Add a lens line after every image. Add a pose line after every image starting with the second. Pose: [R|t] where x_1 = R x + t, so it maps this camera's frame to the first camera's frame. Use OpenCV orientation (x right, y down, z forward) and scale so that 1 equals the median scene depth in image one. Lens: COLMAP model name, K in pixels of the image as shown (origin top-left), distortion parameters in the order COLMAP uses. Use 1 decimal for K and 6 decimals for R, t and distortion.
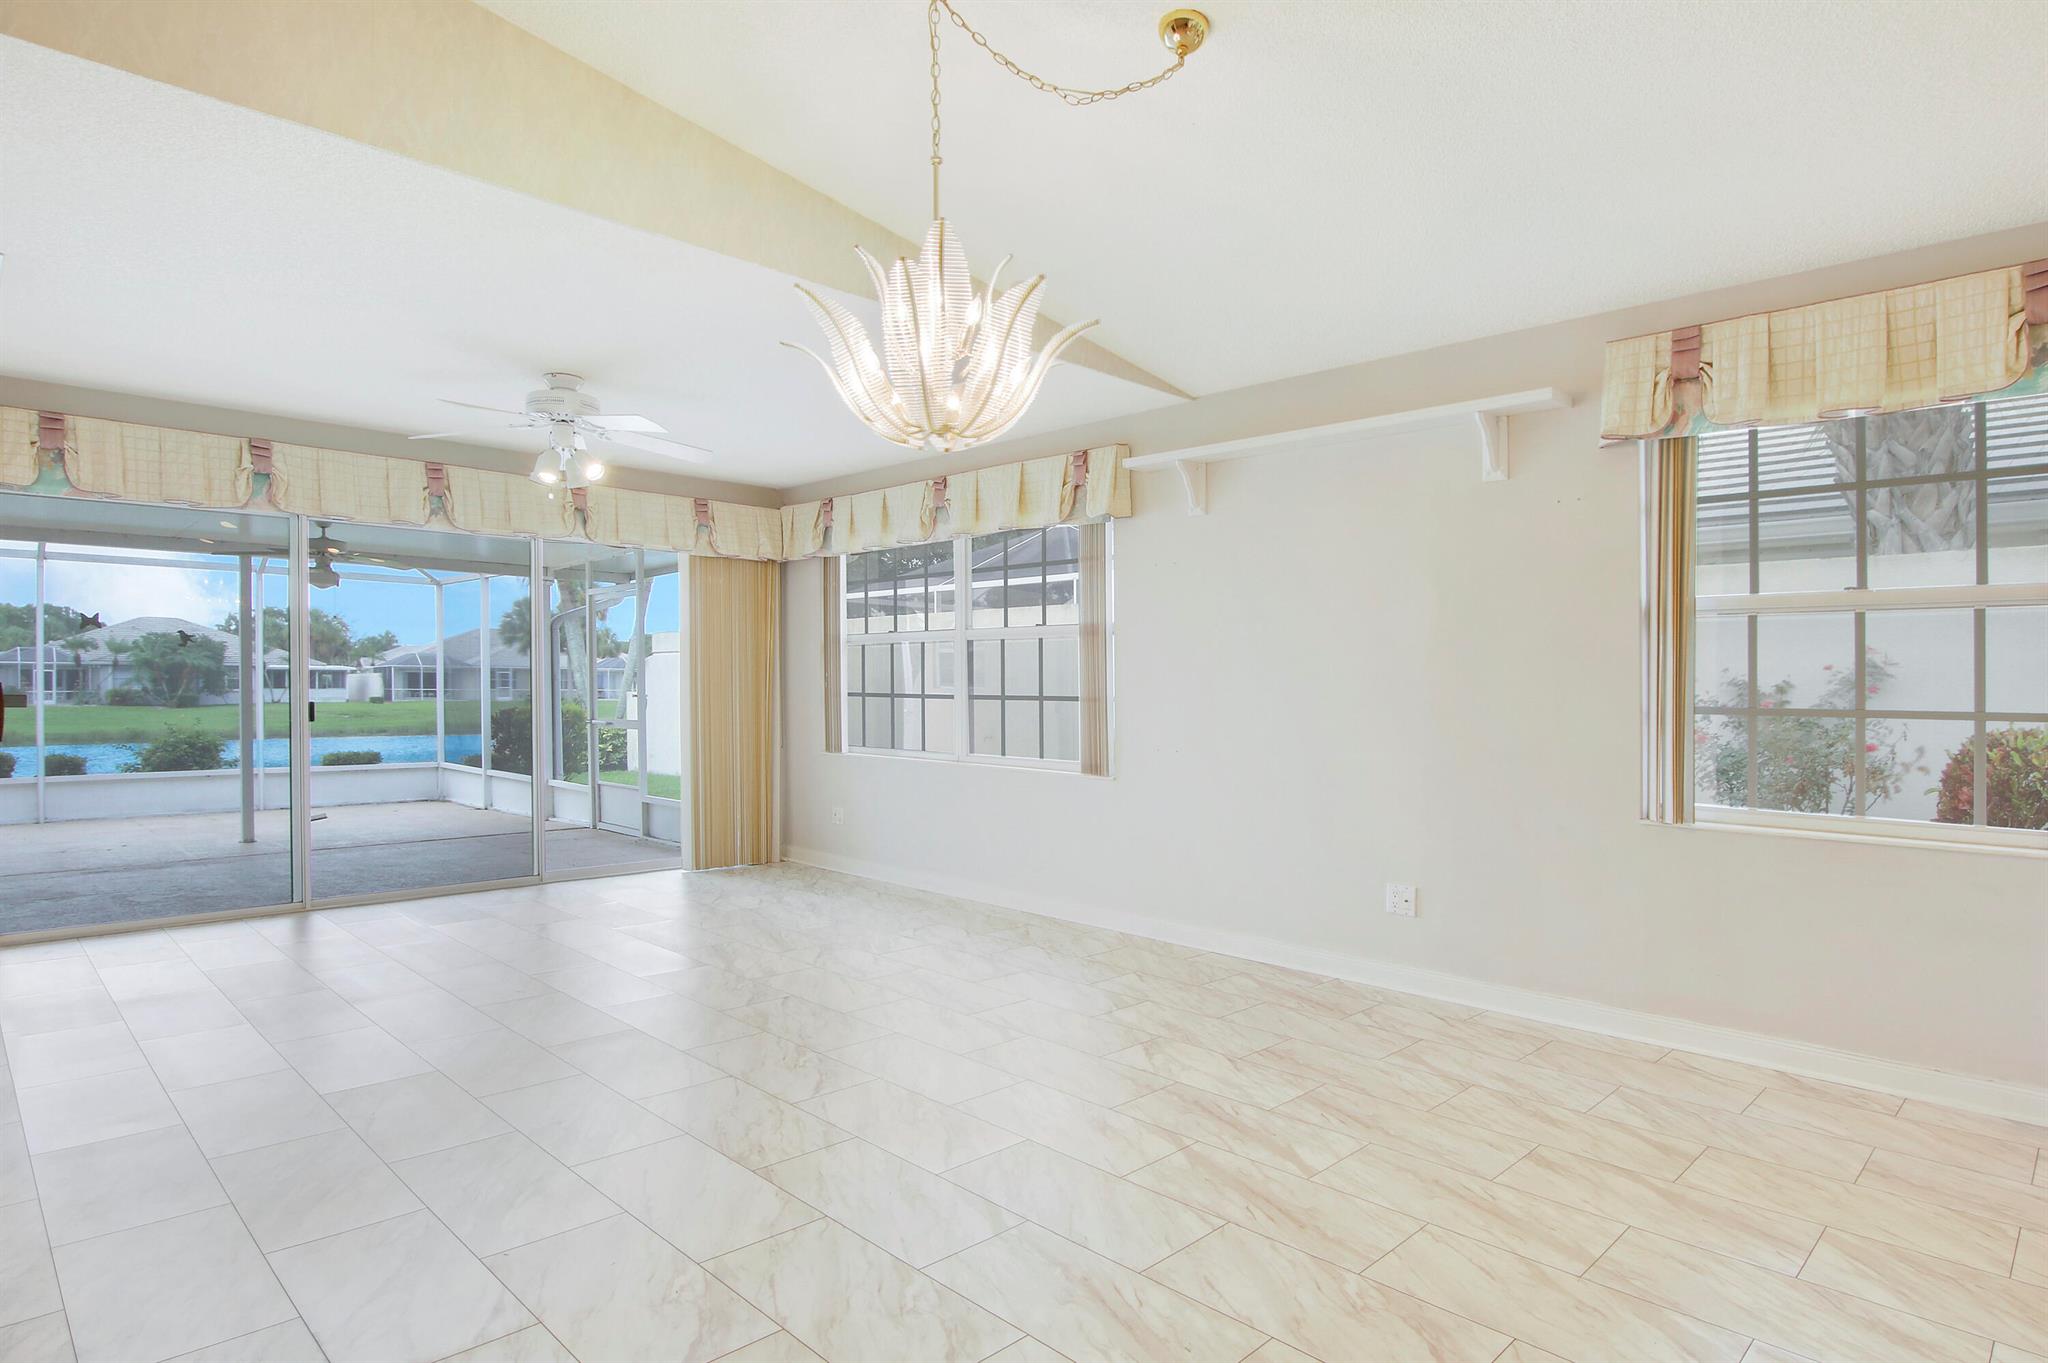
lens RADIAL K [[1132.0, 0, 1010.9], [0, 1132.0, 701.0], [0, 0, 1]] dist [-0.024497, 0.004015]
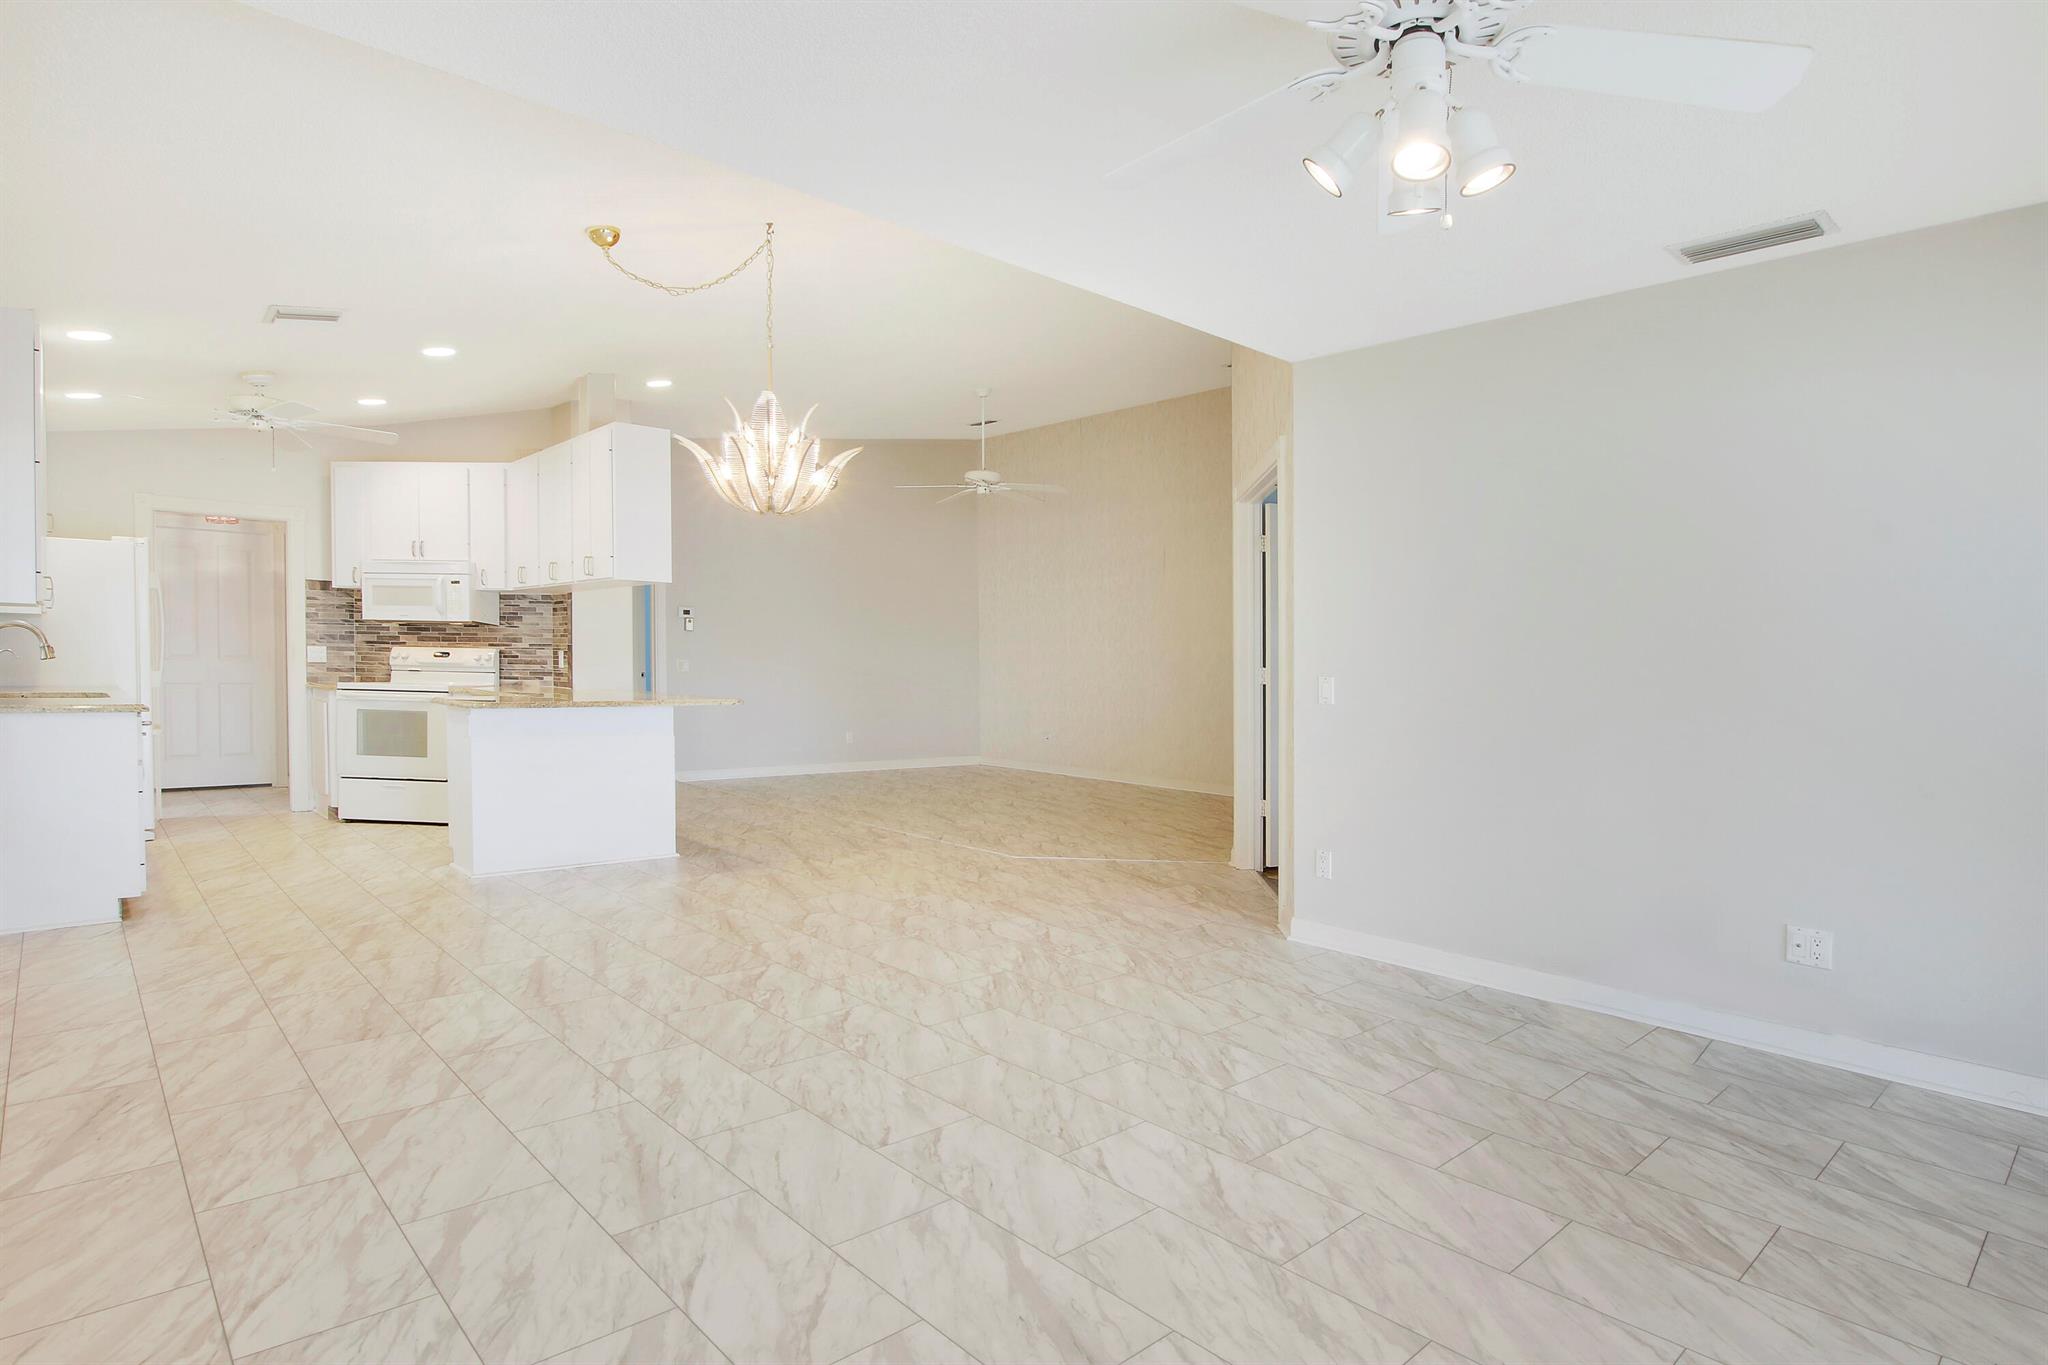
lens RADIAL K [[1091.8, 0, 1010.5], [0, 1091.8, 685.3], [0, 0, 1]] dist [-0.025422, 0.003790]
pose [[-0.998405, -0.028895, 0.048508, -0.197665], [-0.027274, 0.999058, 0.033746, -0.014138], [-0.049438, 0.032369, -0.998253, 1.081496]]
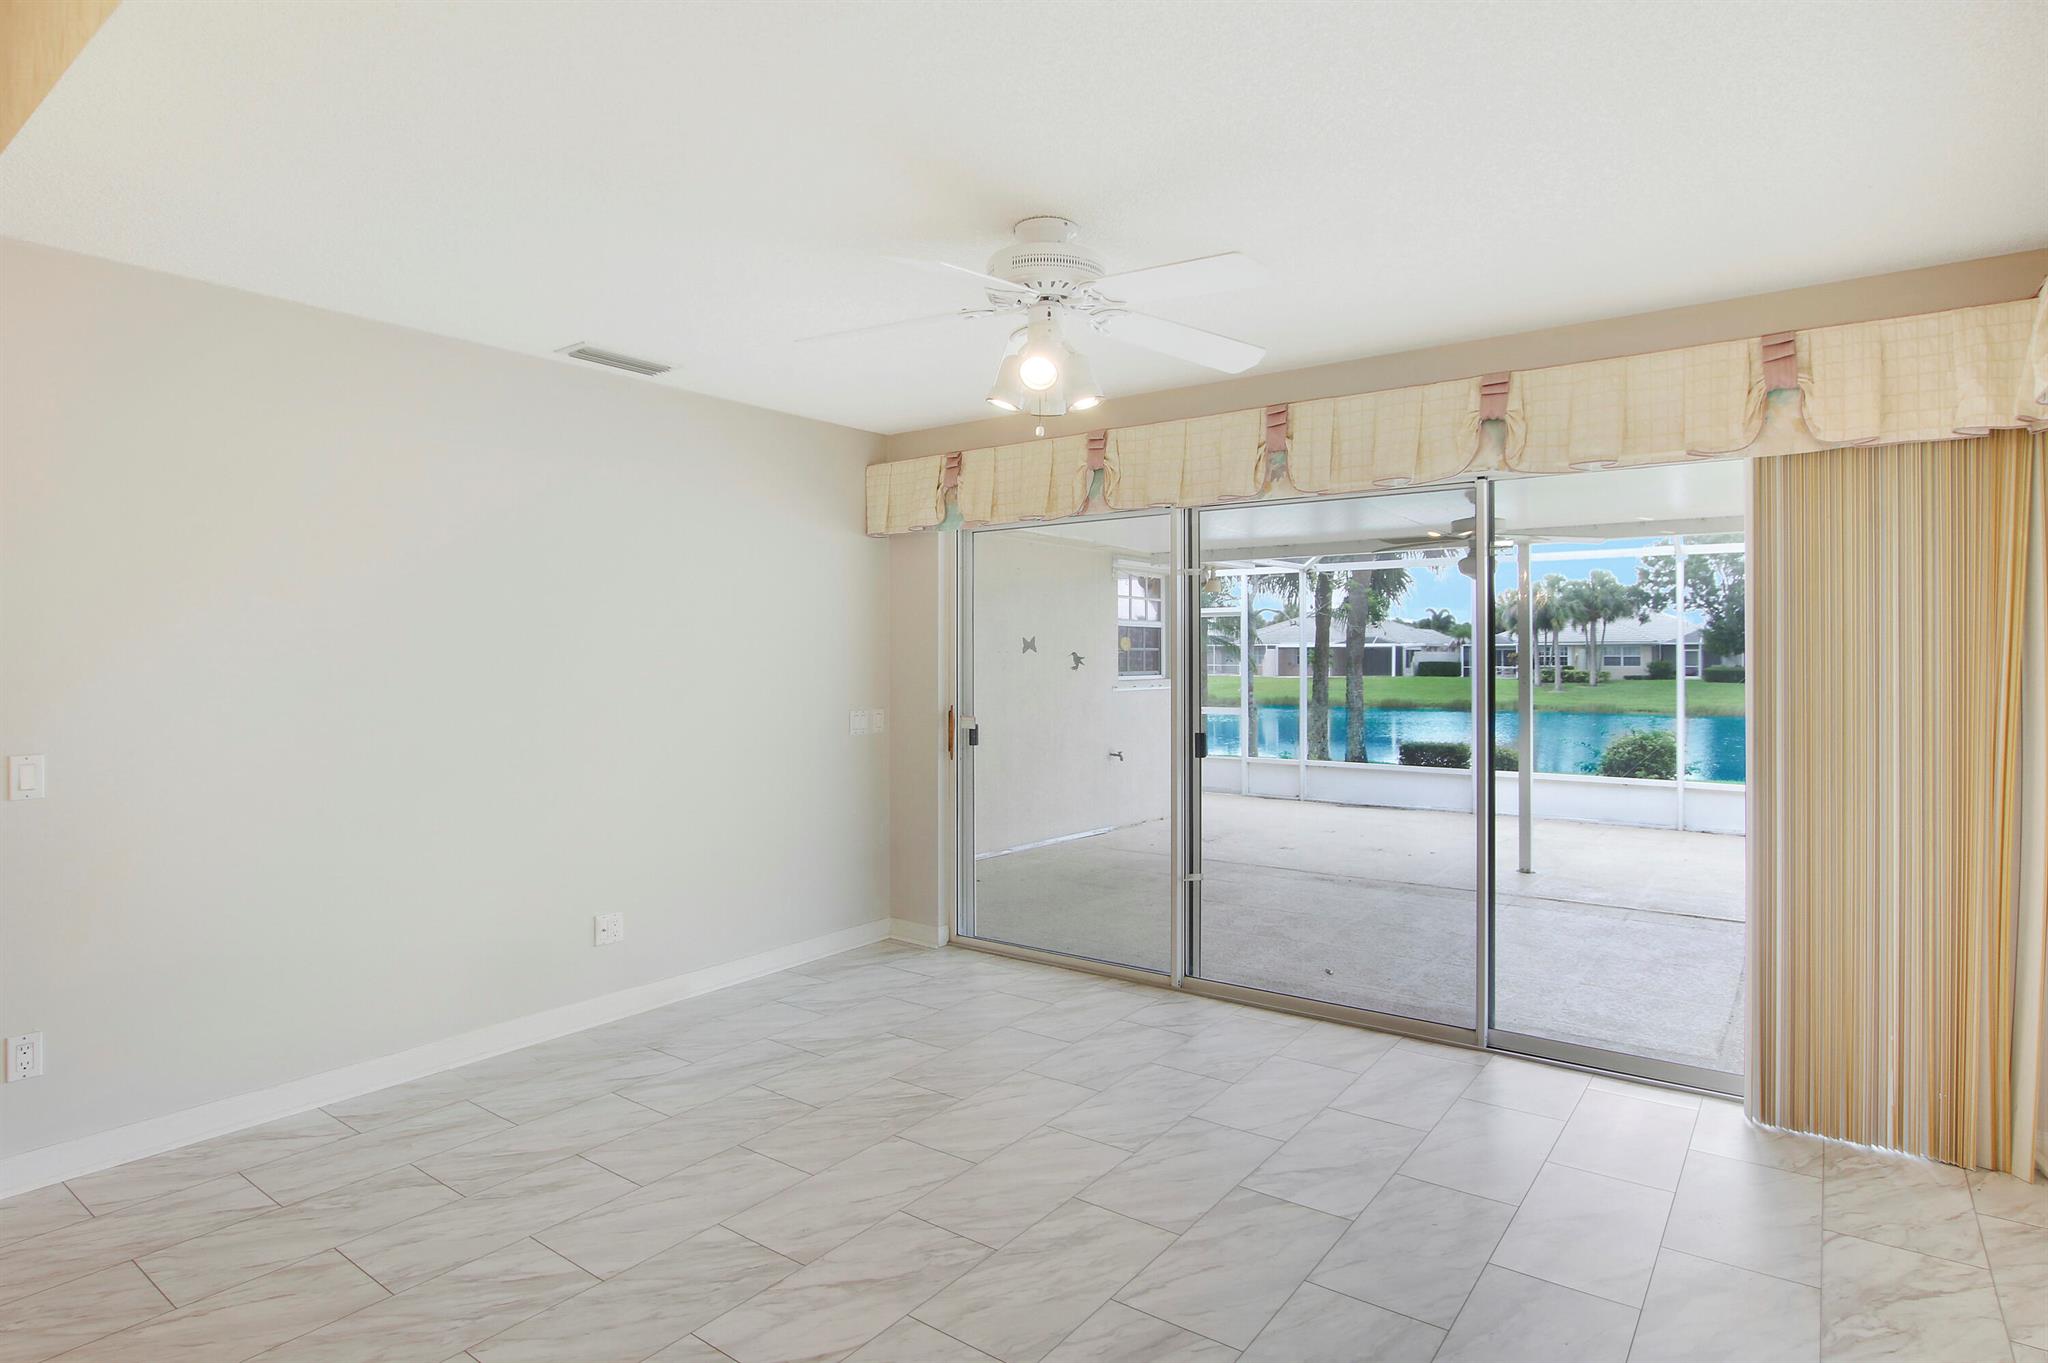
lens RADIAL K [[1091.8, 0, 1038.9], [0, 1091.8, 671.5], [0, 0, 1]] dist [-0.025422, 0.003790]
pose [[0.161702, 0.004248, -0.986830, 0.129580], [-0.008913, 0.999956, 0.002844, -0.042072], [0.986799, 0.008336, 0.161733, 0.696662]]
